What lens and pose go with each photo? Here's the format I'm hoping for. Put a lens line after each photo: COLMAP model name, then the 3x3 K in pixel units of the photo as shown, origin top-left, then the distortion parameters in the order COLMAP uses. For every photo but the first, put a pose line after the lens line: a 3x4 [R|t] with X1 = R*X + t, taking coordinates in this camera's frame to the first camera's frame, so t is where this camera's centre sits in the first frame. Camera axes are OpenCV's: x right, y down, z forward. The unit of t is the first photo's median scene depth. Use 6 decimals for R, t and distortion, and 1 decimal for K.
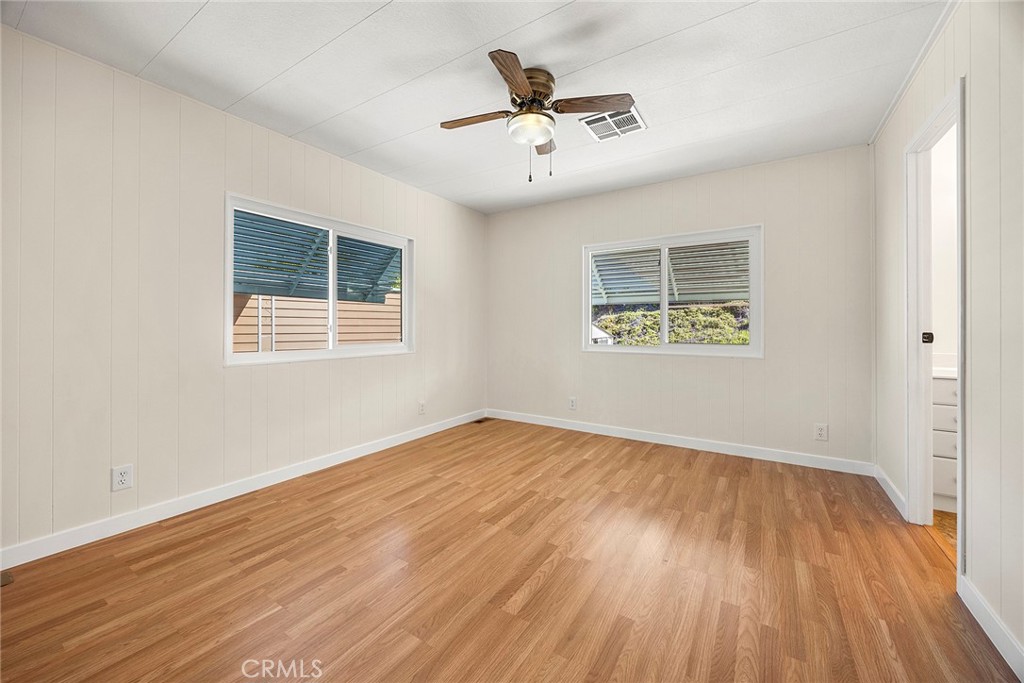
lens RADIAL K [[391.2, 0, 514.6], [0, 391.2, 322.0], [0, 0, 1]] dist [-0.003170, -0.000215]
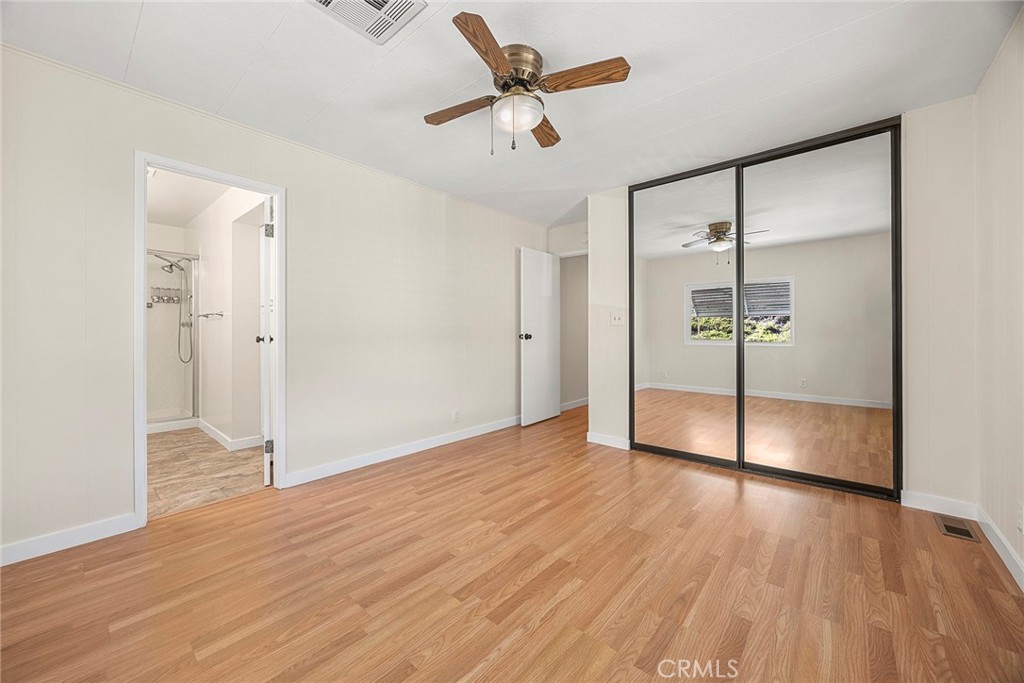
lens RADIAL K [[388.7, 0, 504.3], [0, 388.7, 334.0], [0, 0, 1]] dist [-0.001043, 0.000025]
pose [[-0.986042, 0.000196, 0.166495, -0.066340], [-0.000556, 0.999990, -0.004466, 0.018579], [-0.166494, -0.004496, -0.986032, 1.652298]]
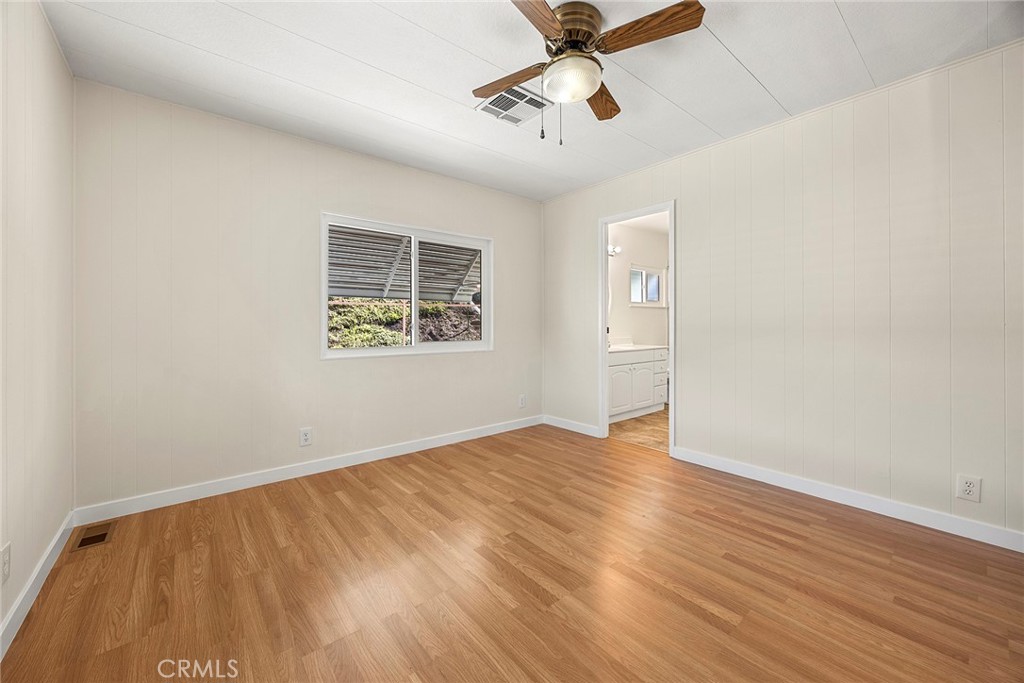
lens RADIAL K [[391.2, 0, 514.6], [0, 391.2, 322.0], [0, 0, 1]] dist [-0.003170, -0.000215]
pose [[0.309561, 0.006815, 0.950855, -0.668988], [-0.004917, 0.999972, -0.005567, 0.013497], [-0.950867, -0.002952, 0.309586, 0.753360]]
